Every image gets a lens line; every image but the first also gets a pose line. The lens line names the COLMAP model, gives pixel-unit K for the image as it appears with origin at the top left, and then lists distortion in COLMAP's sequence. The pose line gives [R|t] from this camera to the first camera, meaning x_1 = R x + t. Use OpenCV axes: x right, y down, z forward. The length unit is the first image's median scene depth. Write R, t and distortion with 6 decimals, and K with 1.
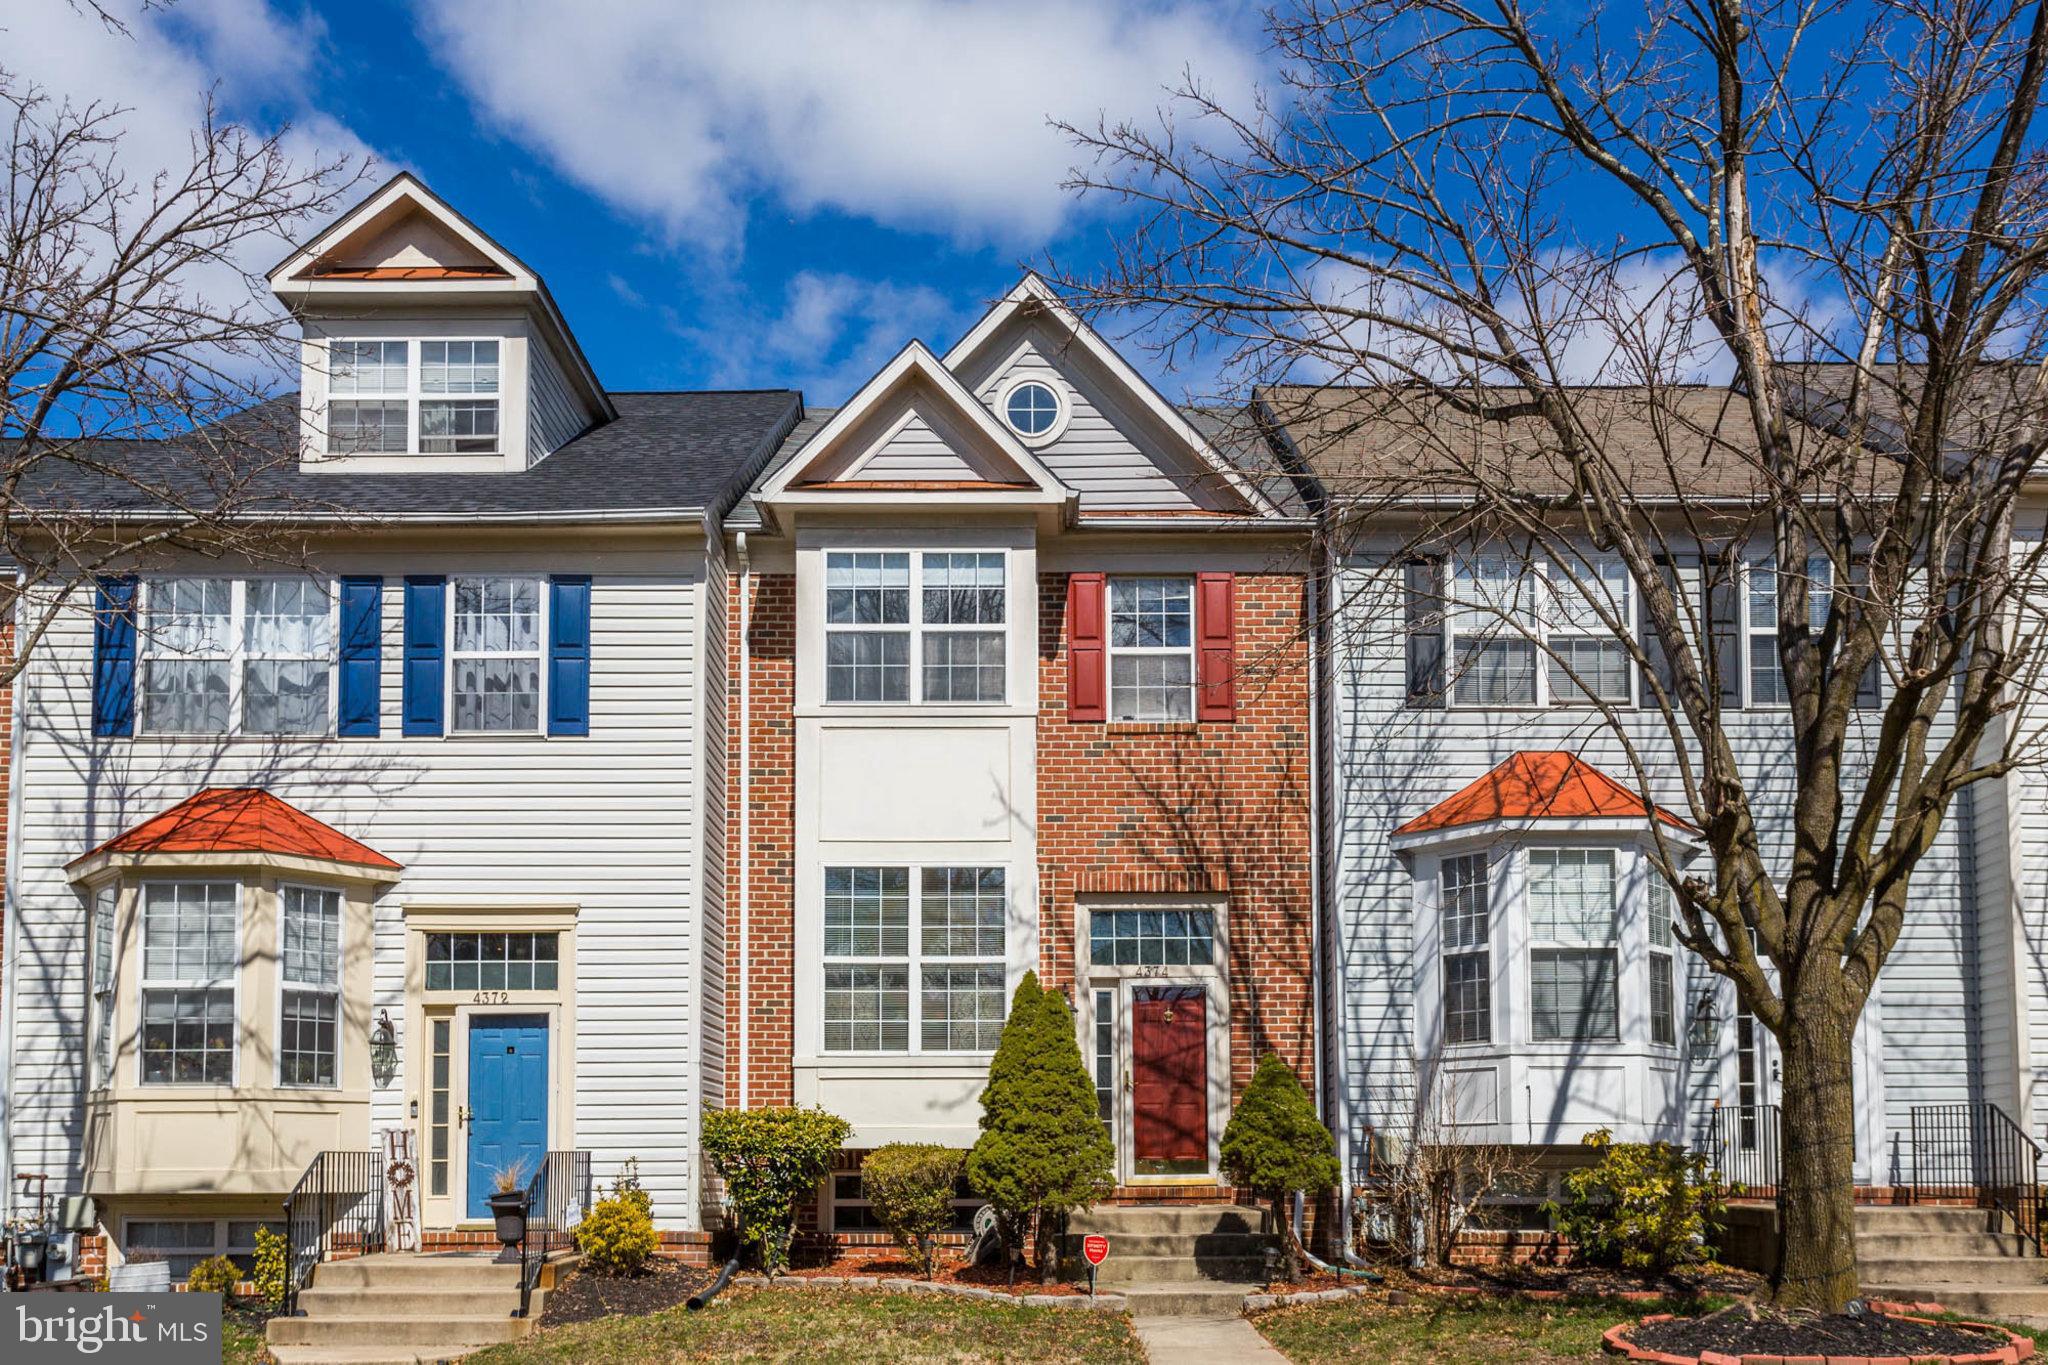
lens RADIAL K [[1588.2, 0, 1024.0], [0, 1588.2, 682.5], [0, 0, 1]] dist [0.002749, -0.001681]
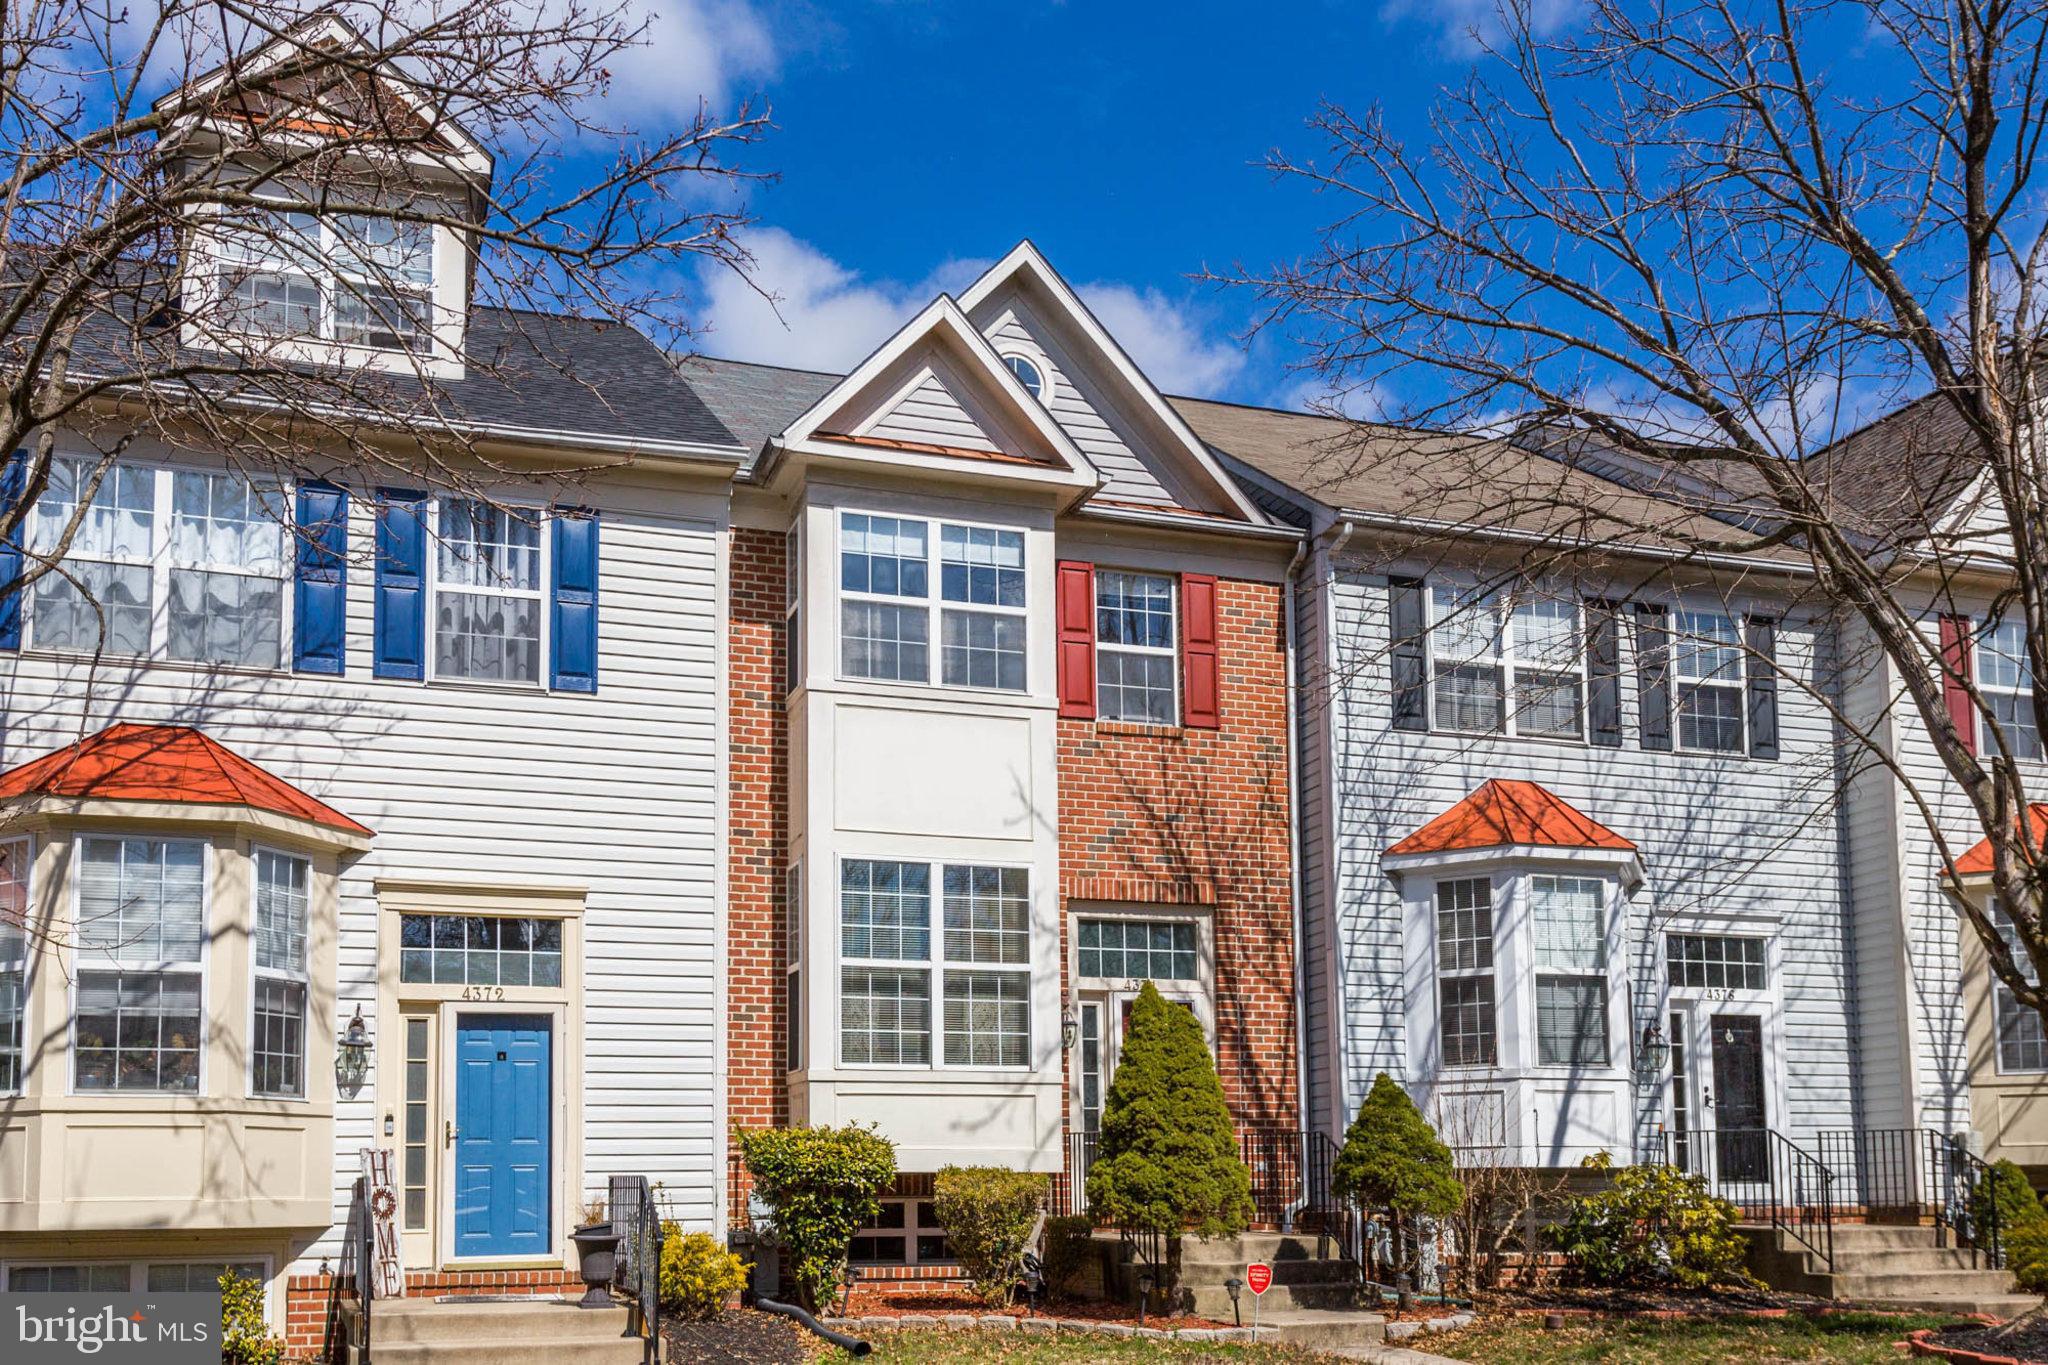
lens RADIAL K [[1666.7, 0, 1024.0], [0, 1666.7, 641.6], [0, 0, 1]] dist [-0.003578, 0.003693]
pose [[0.957891, 0.085970, 0.273959, -0.294492], [-0.079454, 0.996230, -0.034813, 0.017816], [-0.275919, 0.011580, 0.961111, 0.058746]]
